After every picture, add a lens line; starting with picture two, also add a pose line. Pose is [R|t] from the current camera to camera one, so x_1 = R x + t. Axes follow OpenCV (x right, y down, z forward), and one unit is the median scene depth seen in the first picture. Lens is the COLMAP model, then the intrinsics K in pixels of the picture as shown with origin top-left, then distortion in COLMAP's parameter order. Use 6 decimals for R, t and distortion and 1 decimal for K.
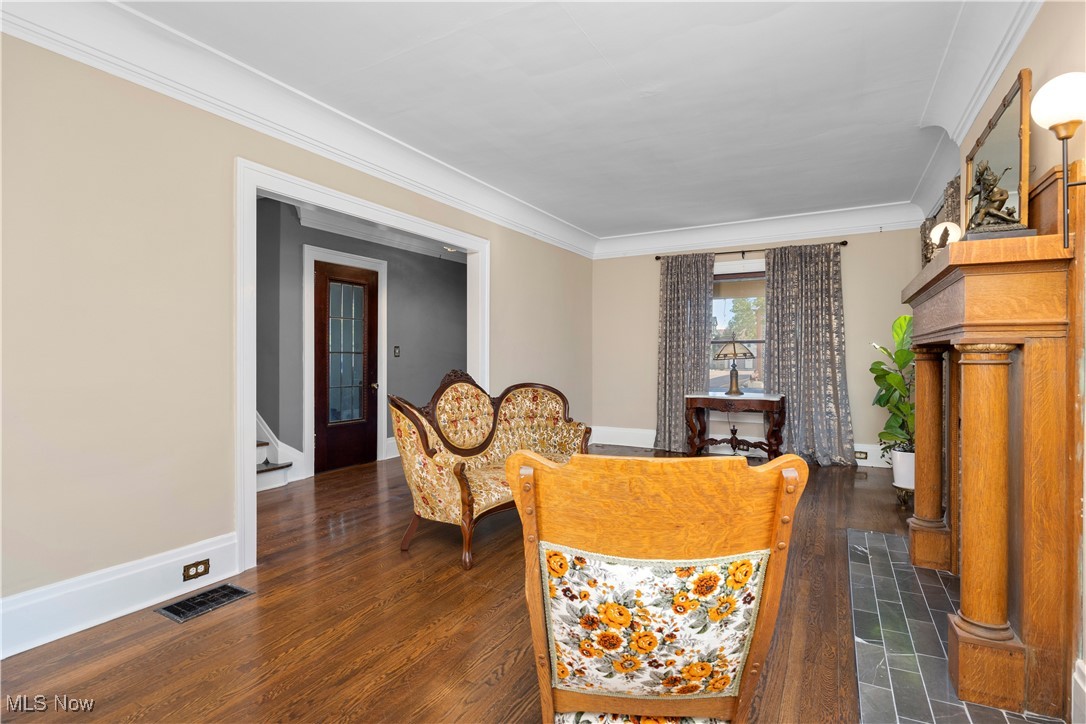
lens RADIAL K [[530.2, 0, 542.3], [0, 530.2, 355.2], [0, 0, 1]] dist [0.016378, -0.000198]
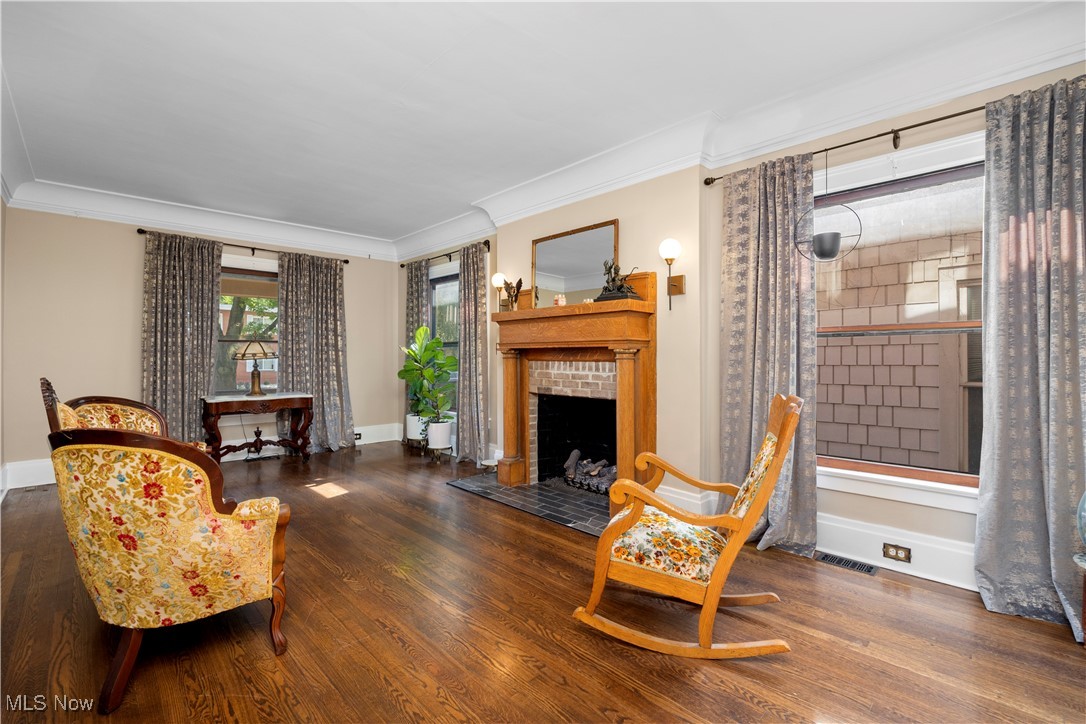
lens RADIAL K [[482.1, 0, 561.1], [0, 482.1, 358.4], [0, 0, 1]] dist [-0.038889, 0.000316]
pose [[0.267036, -0.002110, 0.963684, -0.337207], [-0.002662, 0.999992, 0.002927, 0.002826], [-0.963683, -0.003347, 0.267028, 0.247451]]
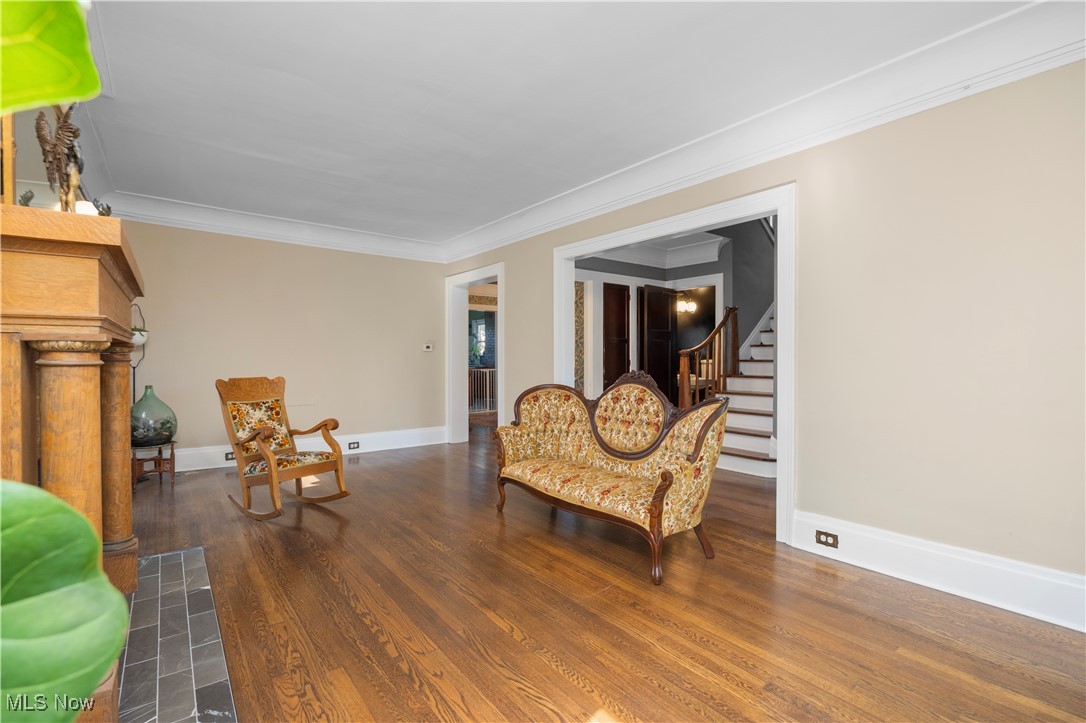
lens RADIAL K [[482.1, 0, 561.1], [0, 482.1, 357.9], [0, 0, 1]] dist [-0.038889, 0.000316]
pose [[-0.369819, 0.007704, -0.929072, 0.501245], [0.006118, 0.999964, 0.005857, 0.003361], [0.929084, -0.003518, -0.369853, 0.842311]]
